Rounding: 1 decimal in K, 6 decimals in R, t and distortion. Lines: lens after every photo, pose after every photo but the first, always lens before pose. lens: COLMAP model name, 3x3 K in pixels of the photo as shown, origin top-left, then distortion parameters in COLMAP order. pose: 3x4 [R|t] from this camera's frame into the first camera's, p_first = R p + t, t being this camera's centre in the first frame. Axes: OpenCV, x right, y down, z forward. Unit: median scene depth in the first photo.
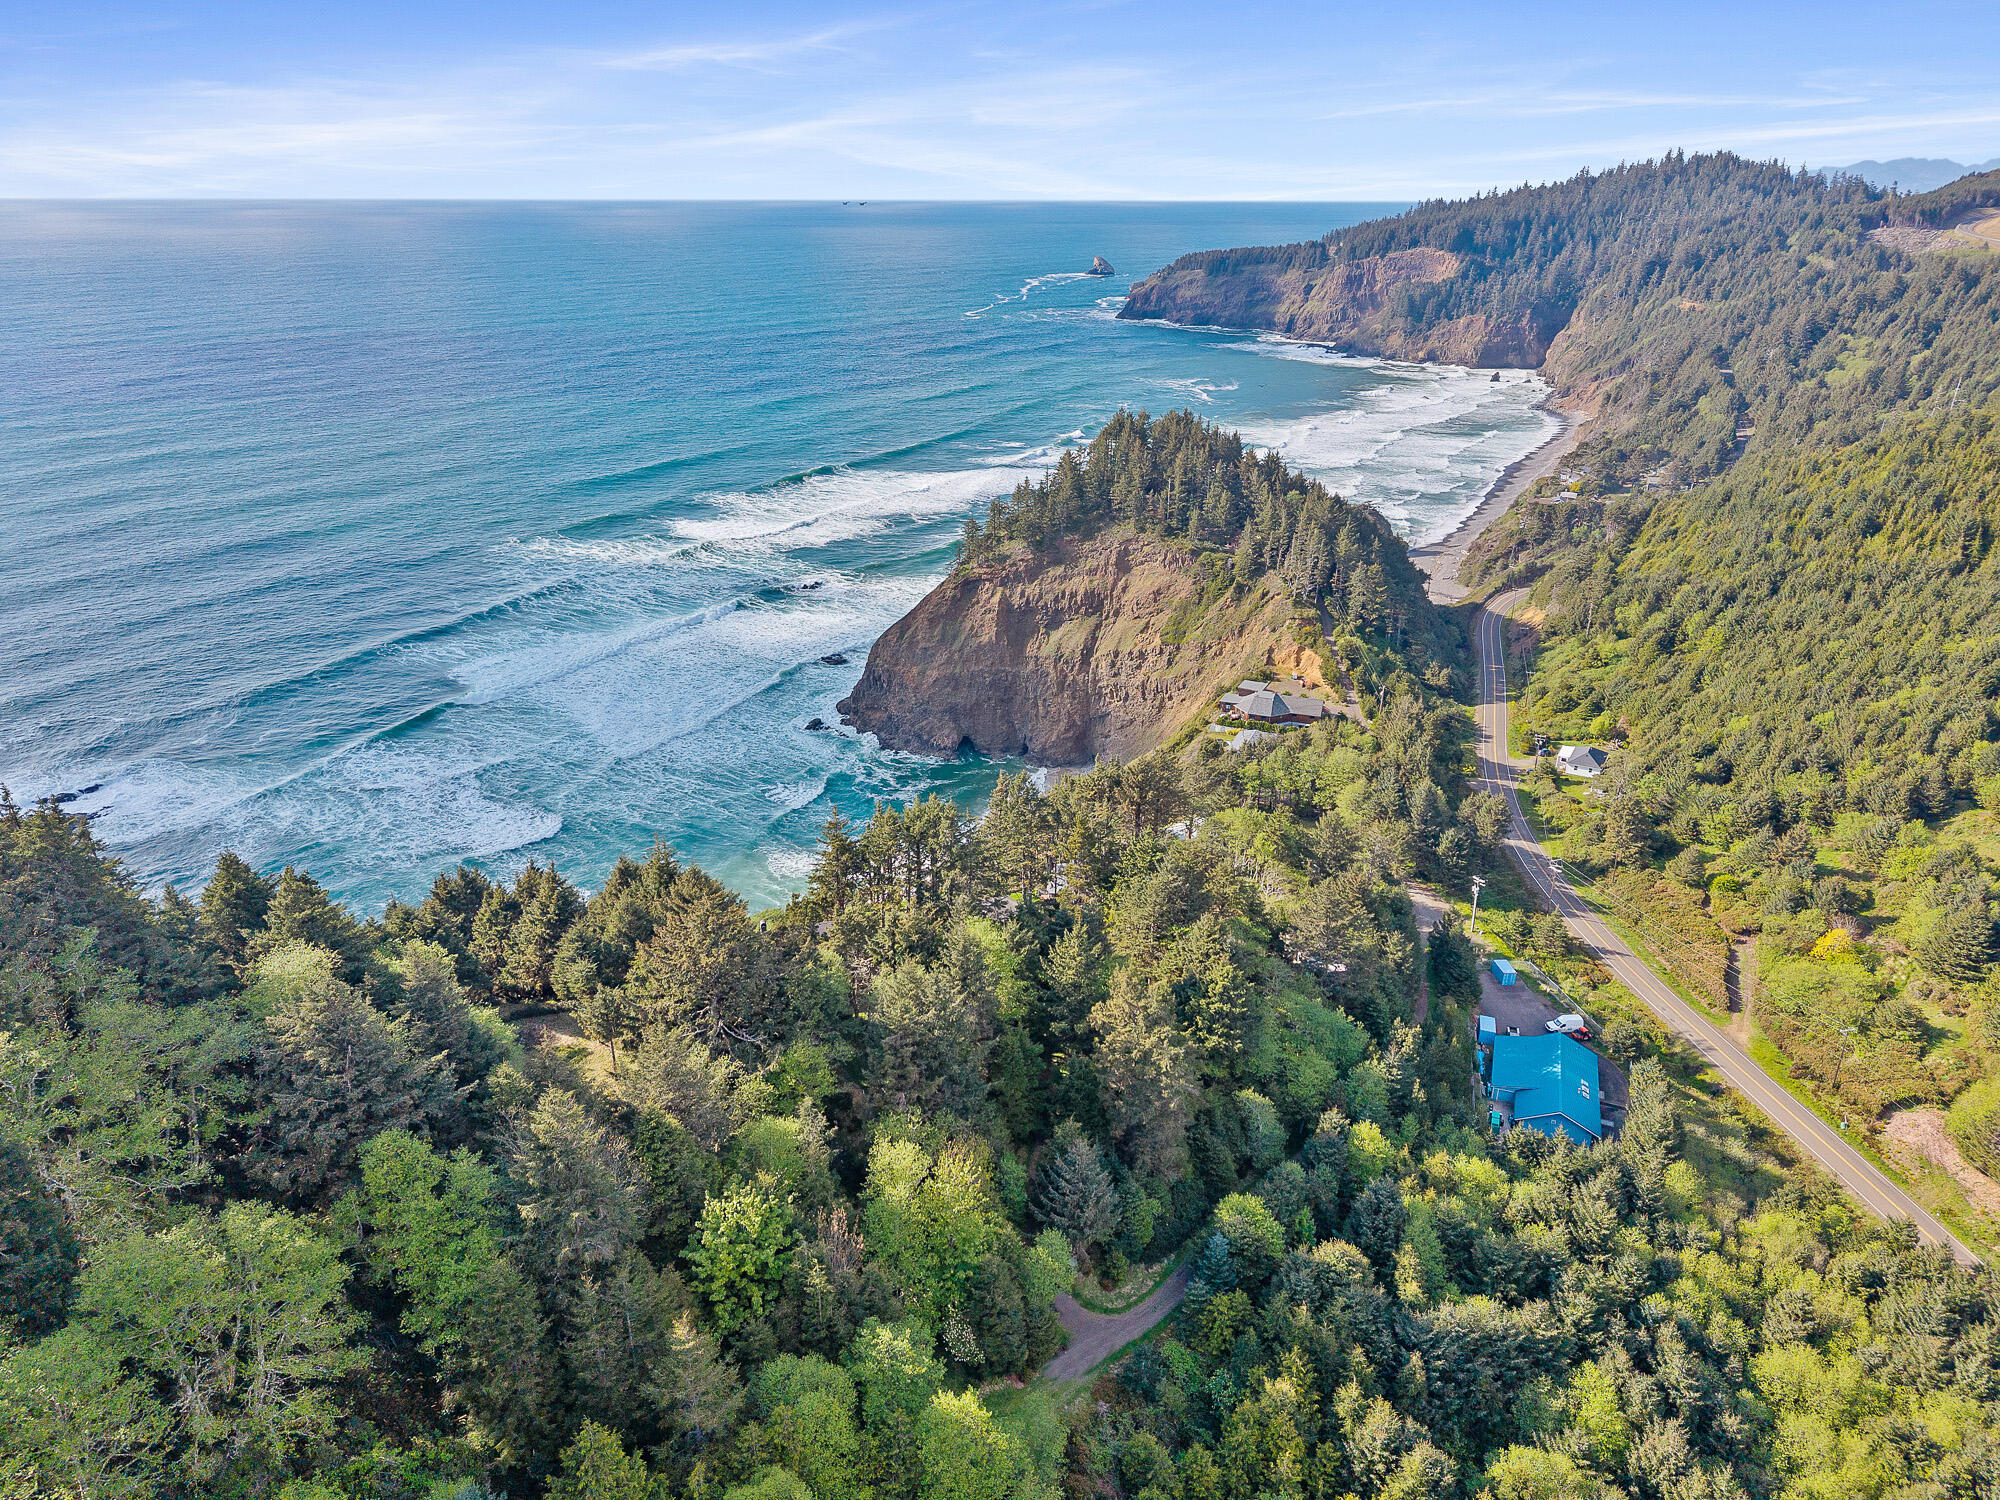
lens RADIAL K [[1401.5, 0, 1021.3], [0, 1401.5, 750.0], [0, 0, 1]] dist [0.110295, -0.305849]
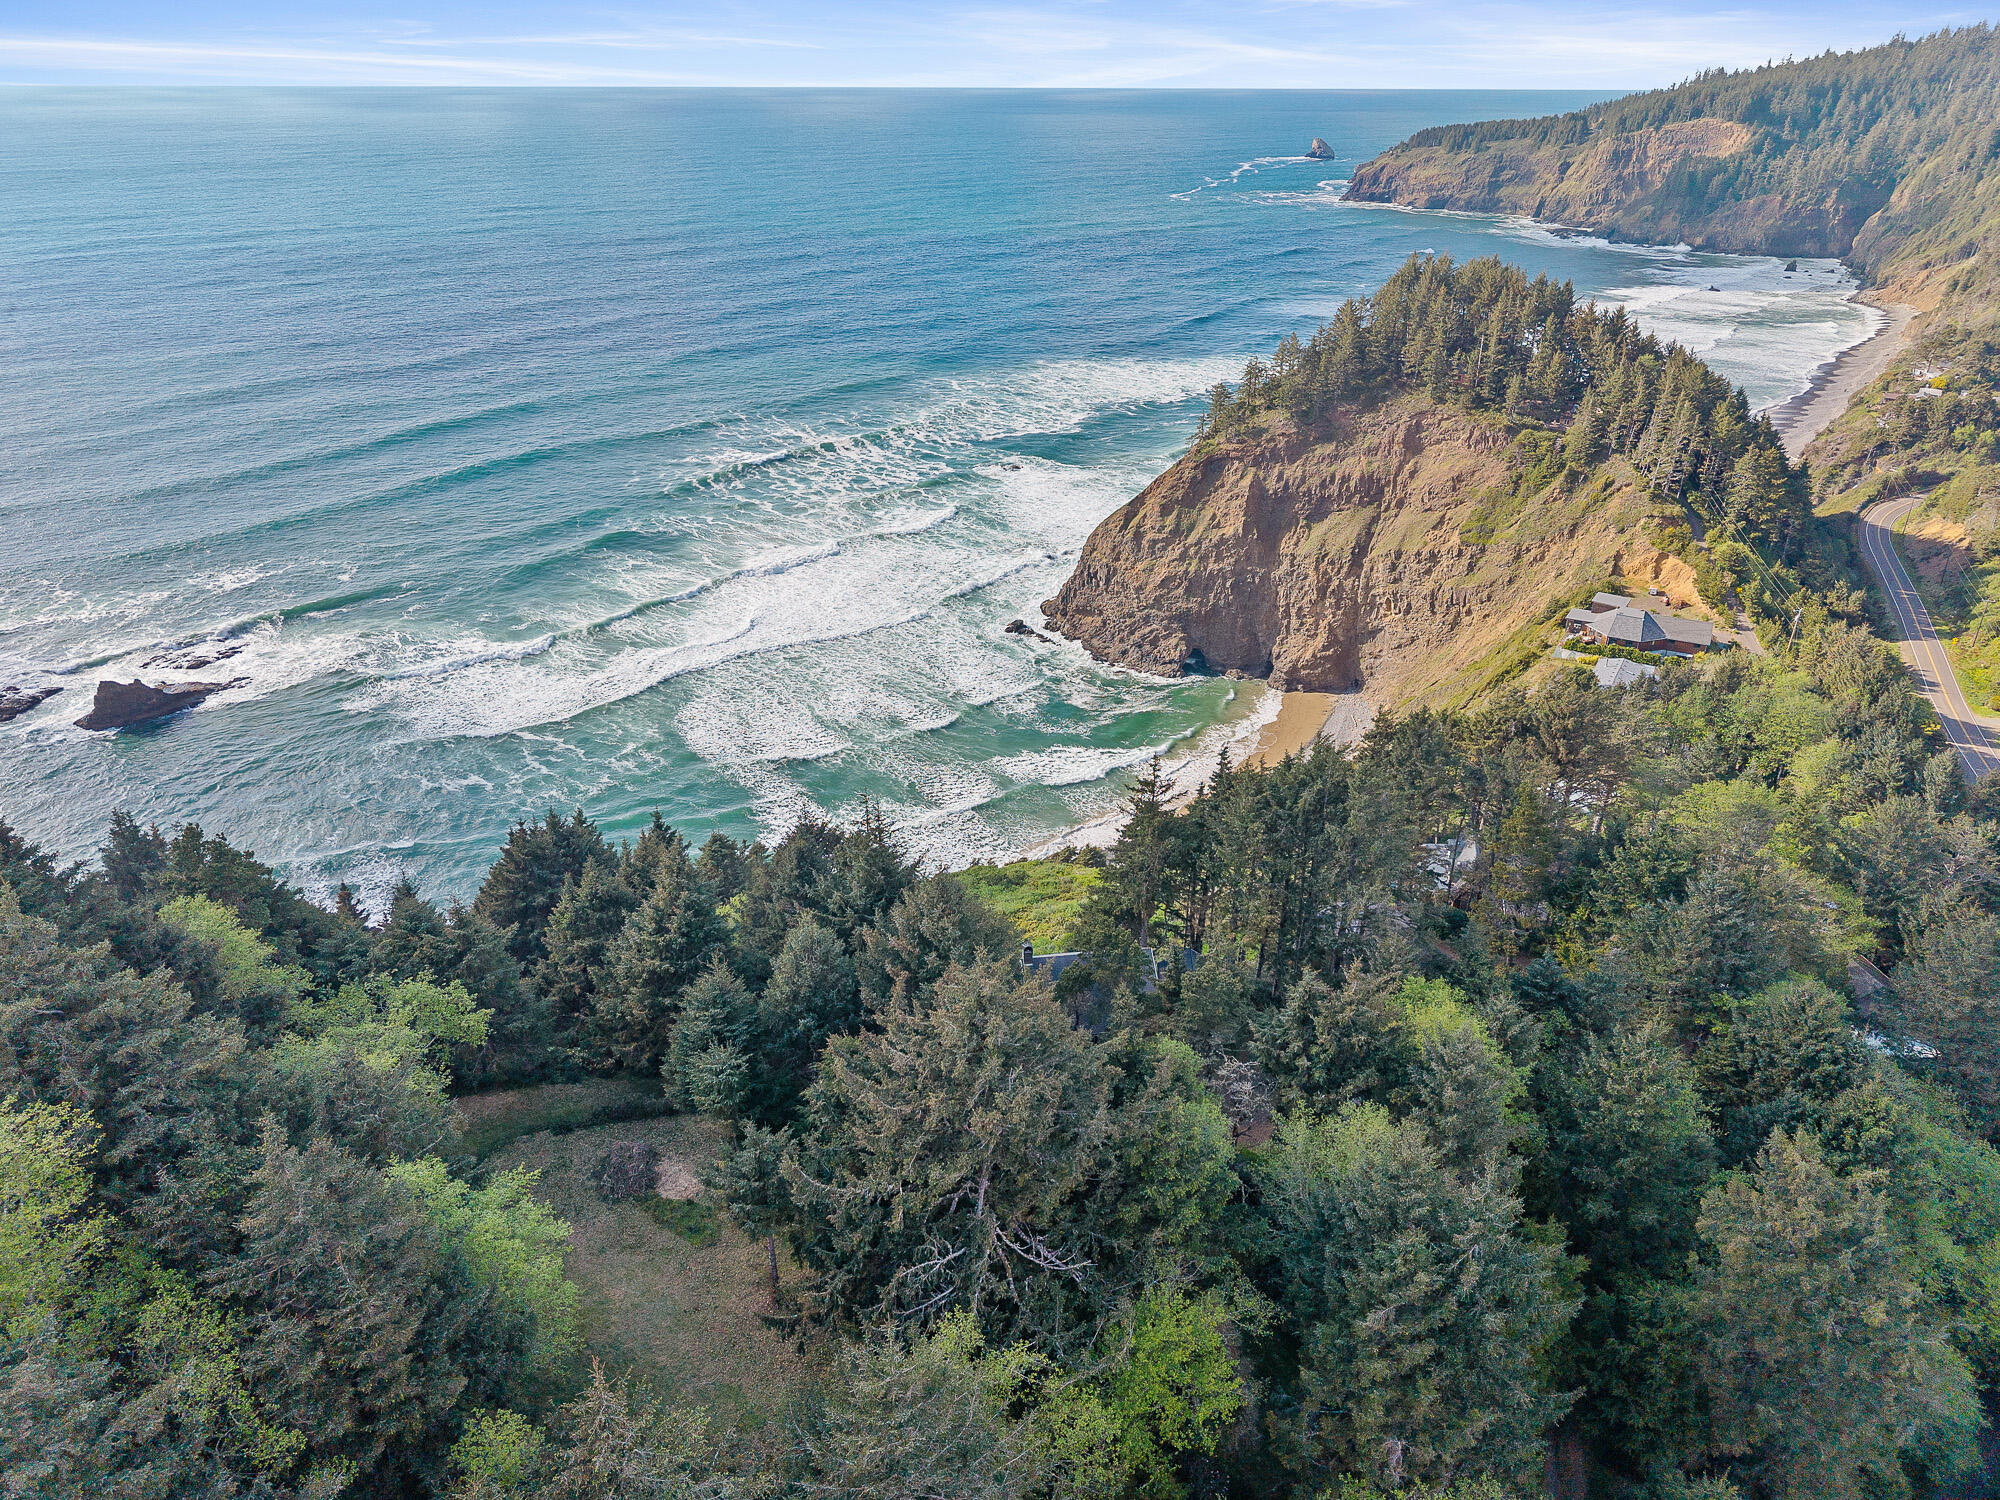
lens RADIAL K [[1356.4, 0, 1000.0], [0, 1356.4, 750.0], [0, 0, 1]] dist [-0.004241, -0.004758]
pose [[0.990889, 0.059669, -0.120740, -0.057652], [-0.051612, 0.996295, 0.068796, 0.001325], [0.124397, -0.061938, 0.990297, 0.194985]]
